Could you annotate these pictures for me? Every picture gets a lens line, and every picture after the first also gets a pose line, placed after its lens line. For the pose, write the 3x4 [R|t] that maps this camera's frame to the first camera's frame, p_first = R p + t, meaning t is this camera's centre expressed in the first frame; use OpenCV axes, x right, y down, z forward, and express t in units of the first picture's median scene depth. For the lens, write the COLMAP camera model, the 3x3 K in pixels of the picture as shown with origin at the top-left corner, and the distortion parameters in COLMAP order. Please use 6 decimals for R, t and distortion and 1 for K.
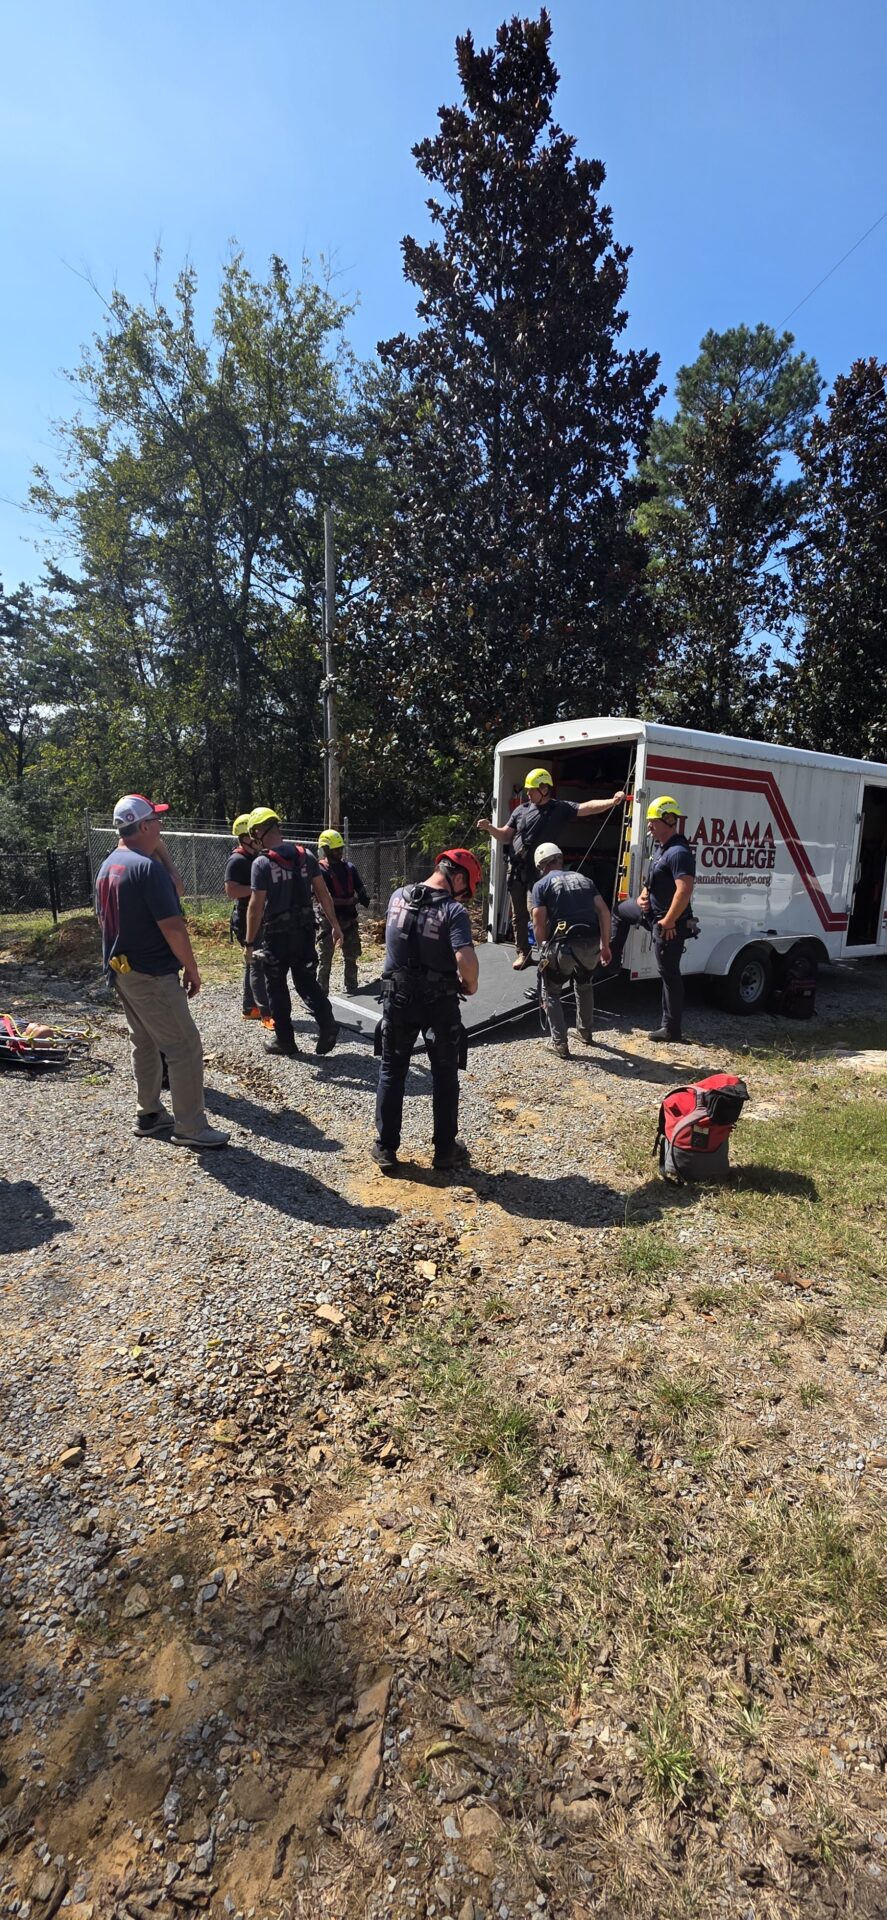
lens RADIAL K [[744.5, 0, 443.5], [0, 744.5, 960.0], [0, 0, 1]] dist [0.004743, 0.000270]
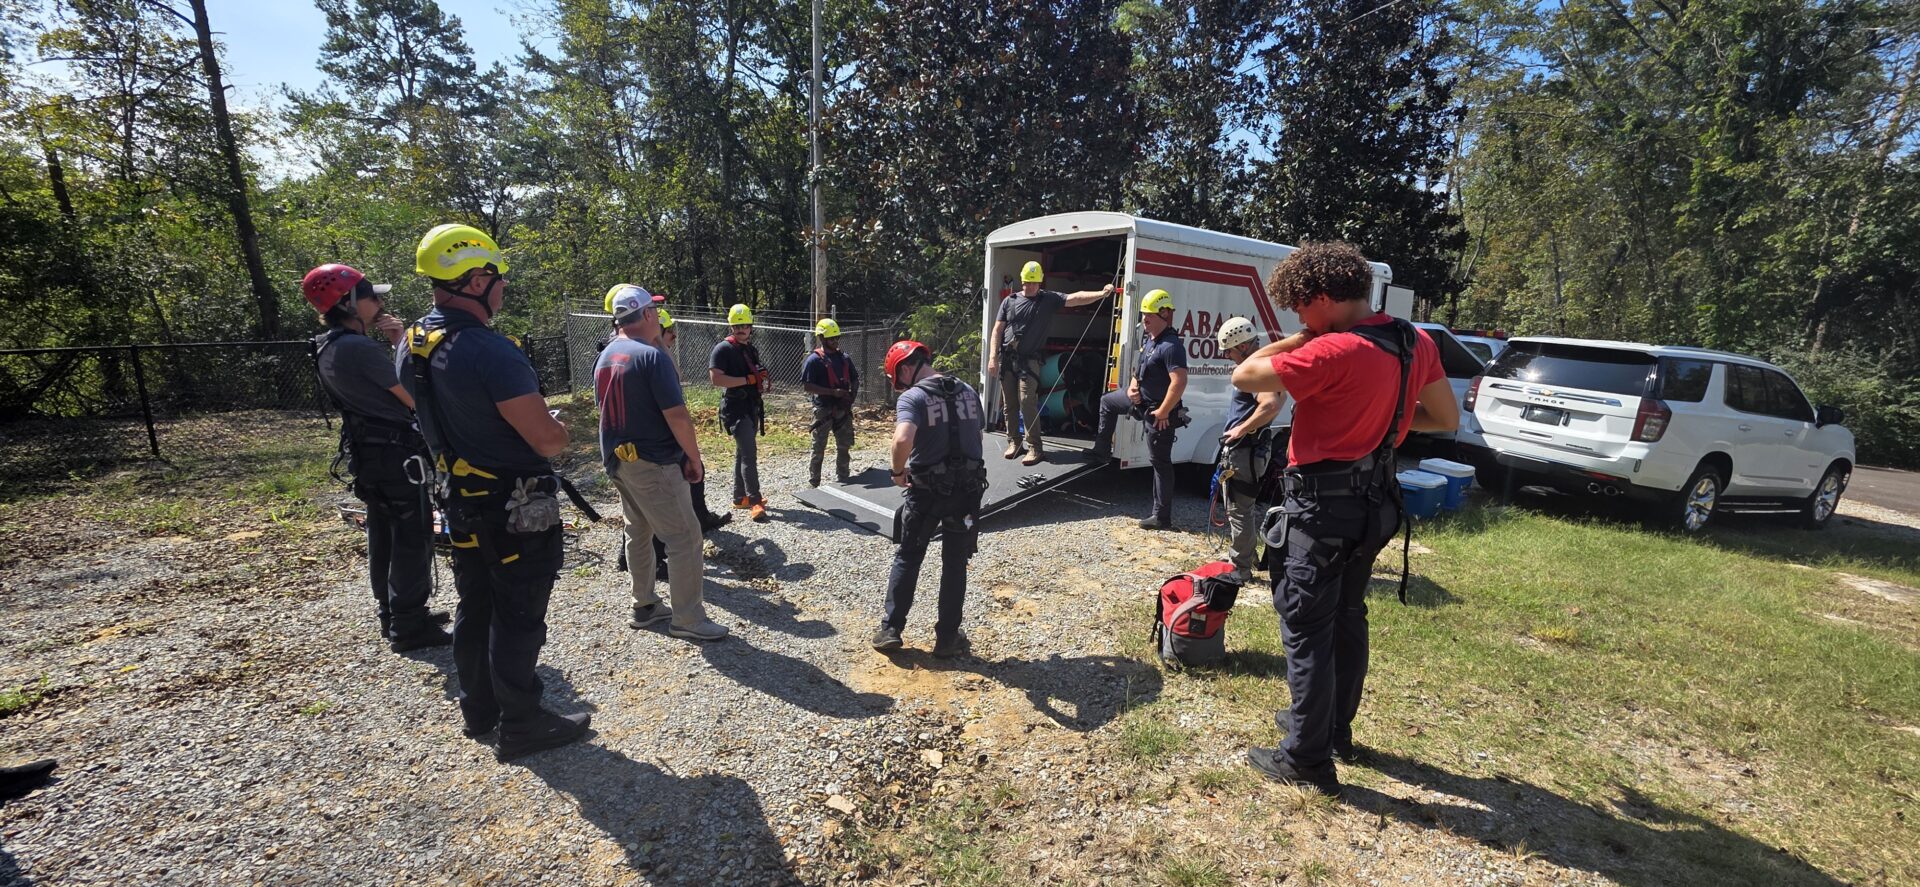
lens RADIAL K [[744.5, 0, 963.3], [0, 744.5, 436.3], [0, 0, 1]] dist [0.004743, 0.000270]
pose [[0.998807, 0.001662, 0.048802, -0.013224], [-0.000918, 0.999883, -0.015264, -0.001701], [-0.048822, 0.015201, 0.998692, -0.005897]]
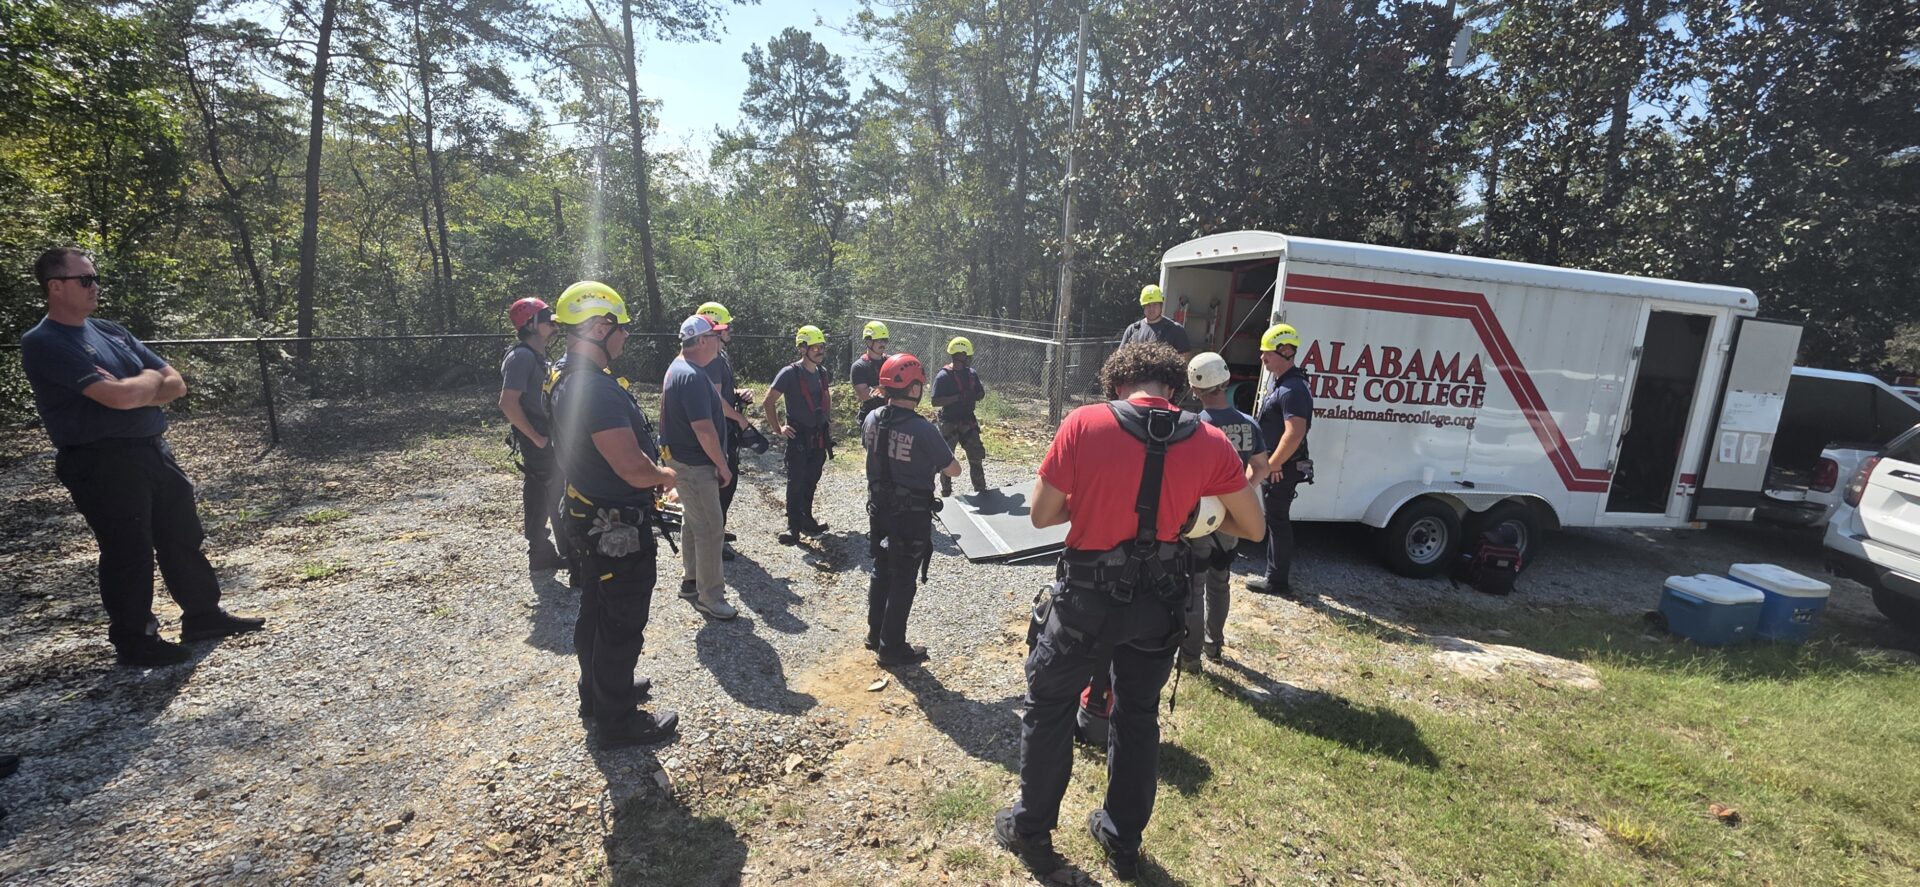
lens RADIAL K [[747.9, 0, 961.8], [0, 747.9, 447.5], [0, 0, 1]] dist [0.000119, 0.000043]
pose [[0.932470, 0.102511, -0.346398, 0.226882], [-0.103570, 0.994501, 0.015507, -0.037266], [0.346083, 0.021417, 0.937959, 0.018692]]
